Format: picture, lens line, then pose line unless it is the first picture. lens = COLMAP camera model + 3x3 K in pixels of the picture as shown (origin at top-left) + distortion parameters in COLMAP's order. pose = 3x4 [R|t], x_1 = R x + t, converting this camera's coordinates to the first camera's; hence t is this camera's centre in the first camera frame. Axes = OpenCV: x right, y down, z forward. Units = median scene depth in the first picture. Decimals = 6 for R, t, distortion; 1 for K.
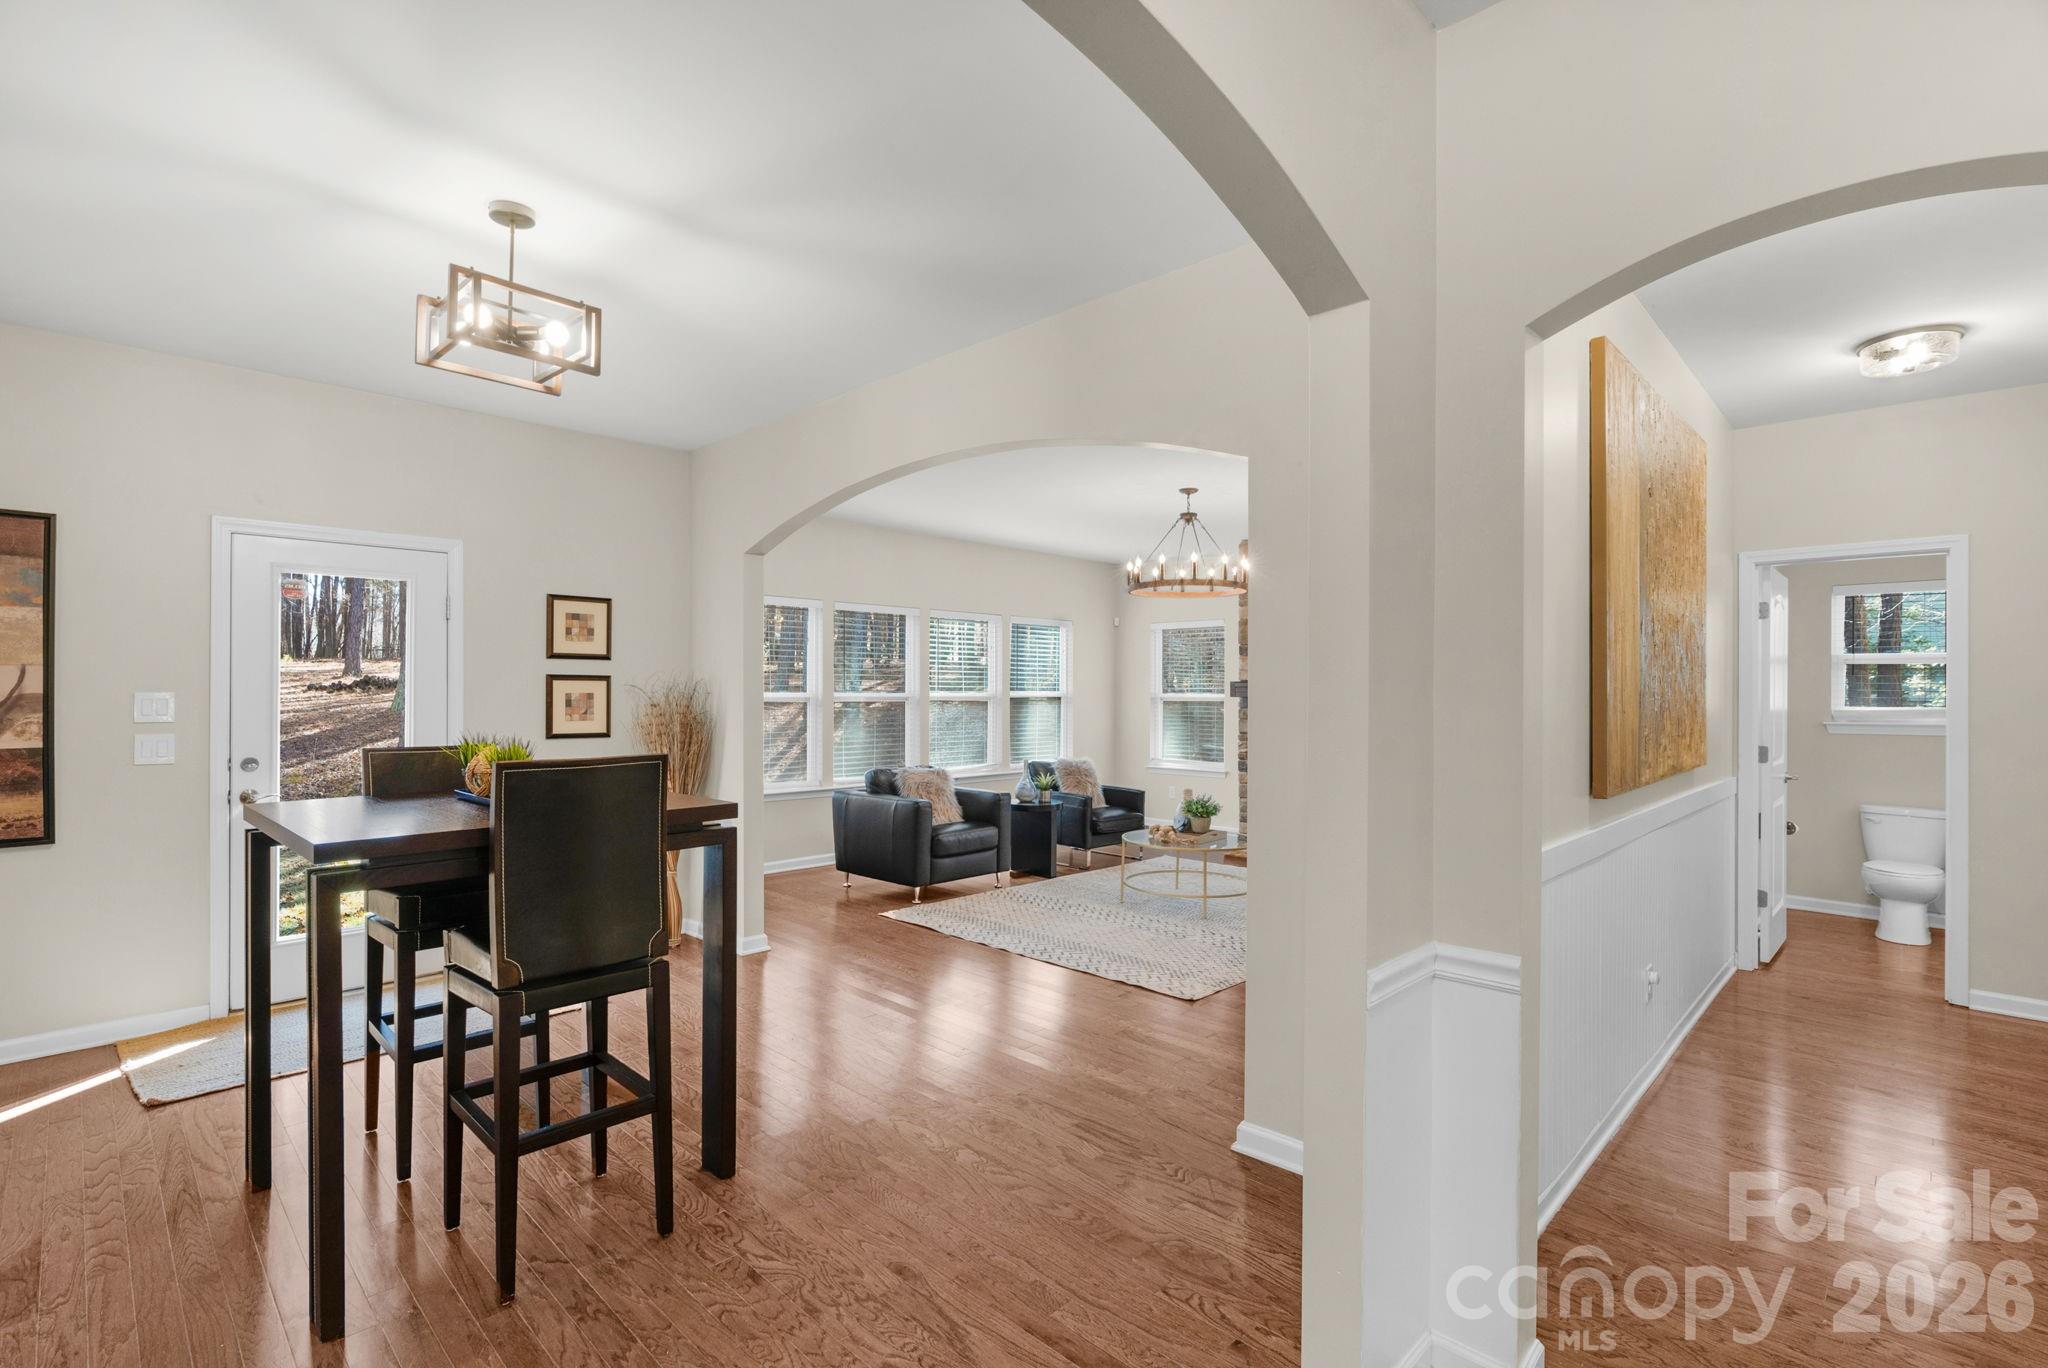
lens RADIAL K [[951.0, 0, 1026.5], [0, 951.0, 687.9], [0, 0, 1]] dist [-0.008775, 0.000434]
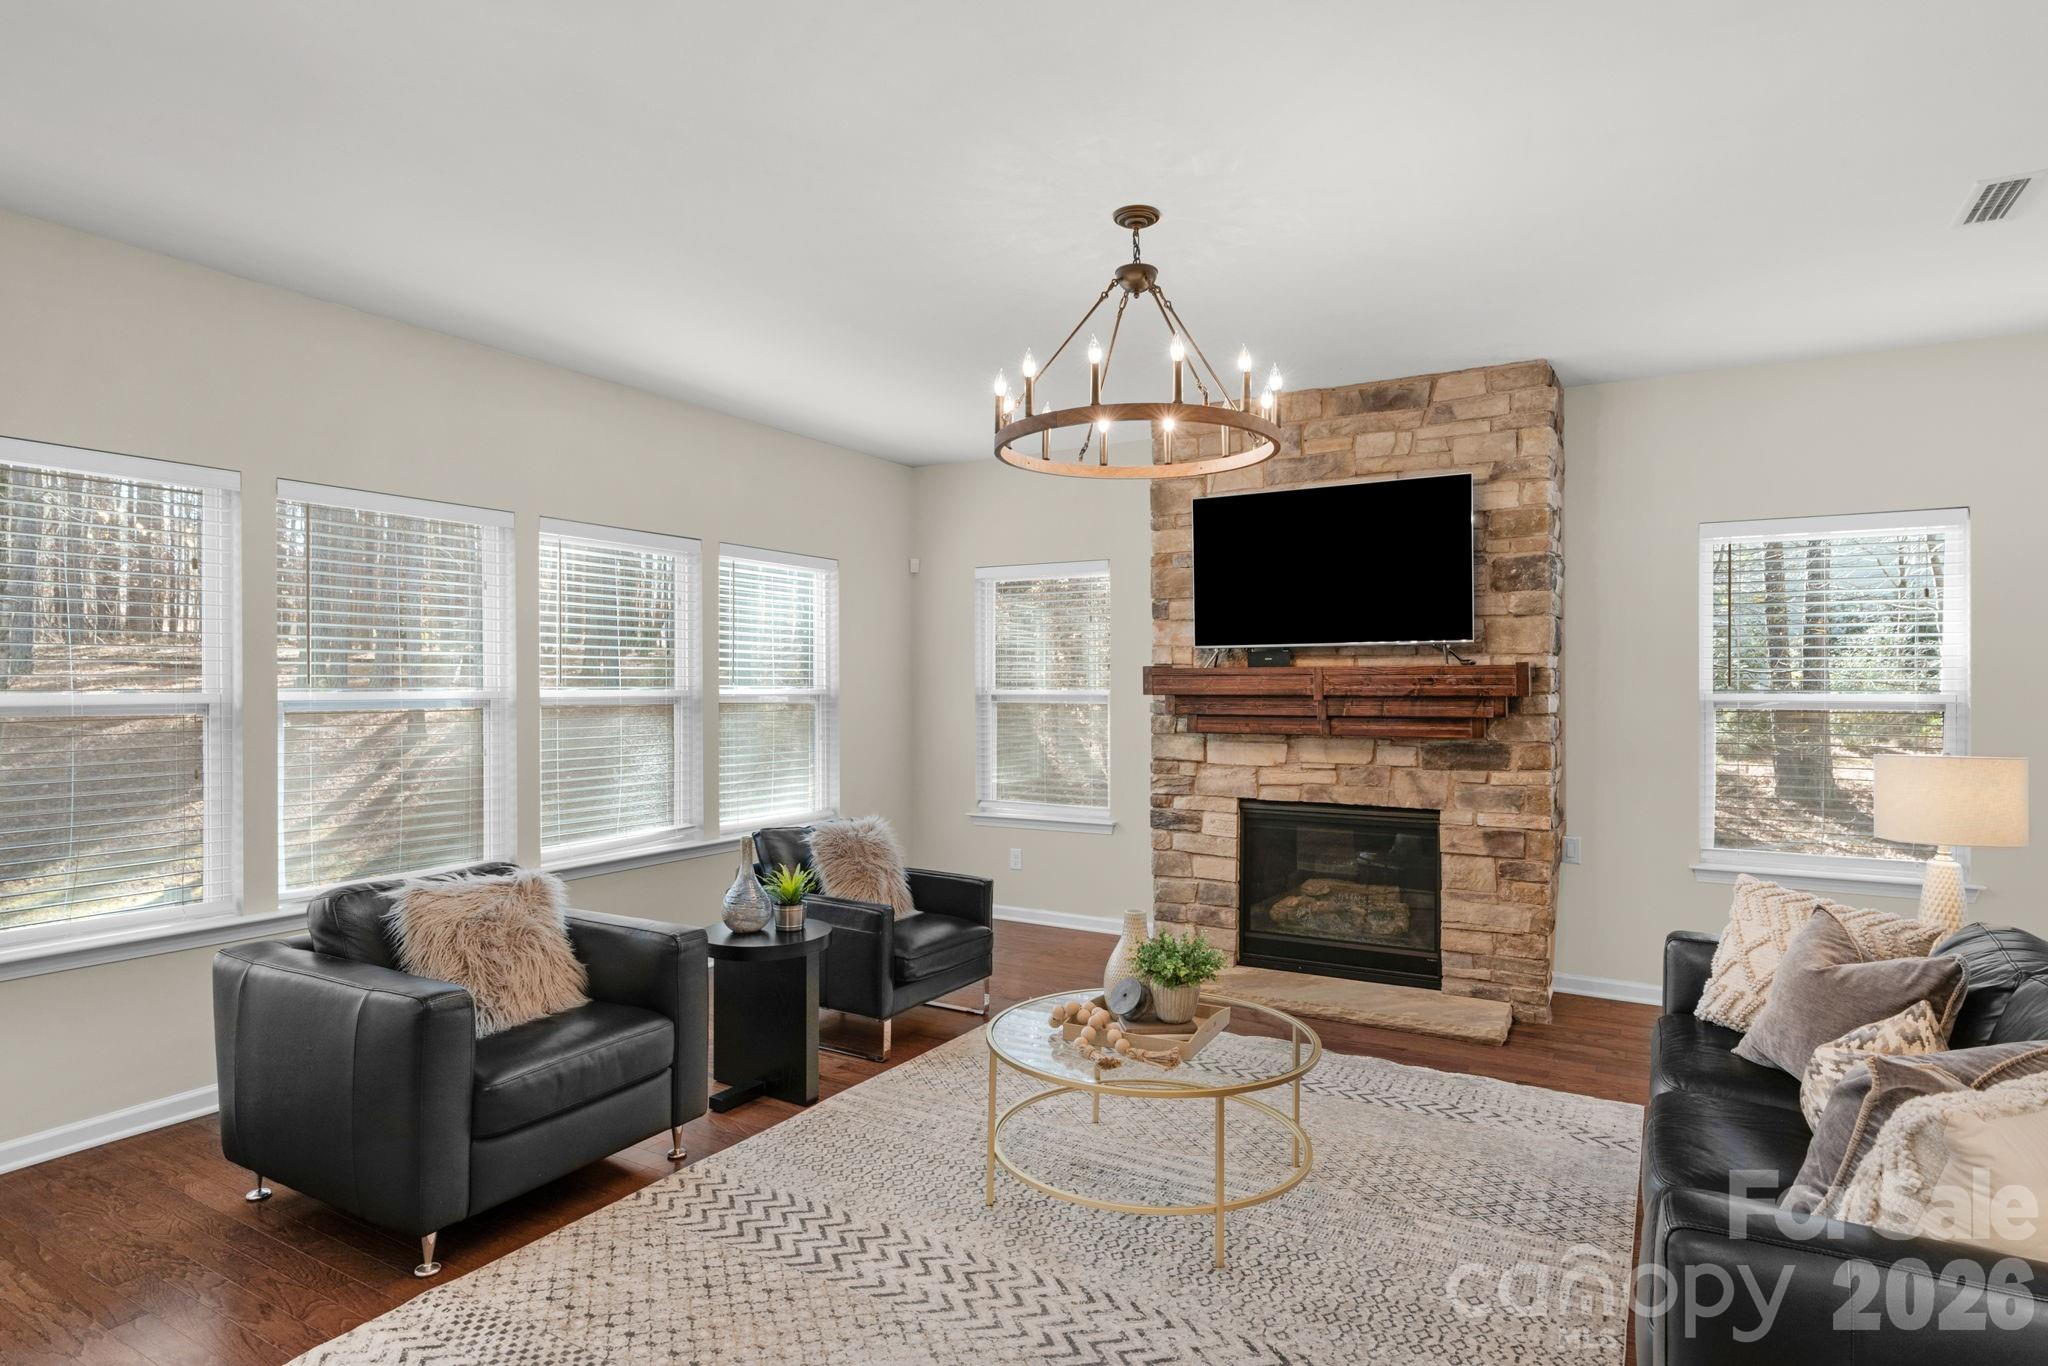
lens RADIAL K [[1077.1, 0, 1035.4], [0, 1077.1, 685.6], [0, 0, 1]] dist [0.000138, -0.000213]
pose [[0.969696, -0.000863, 0.244313, 0.009534], [0.000465, 0.999998, 0.001689, 0.003884], [-0.244315, -0.001525, 0.969695, 0.675765]]
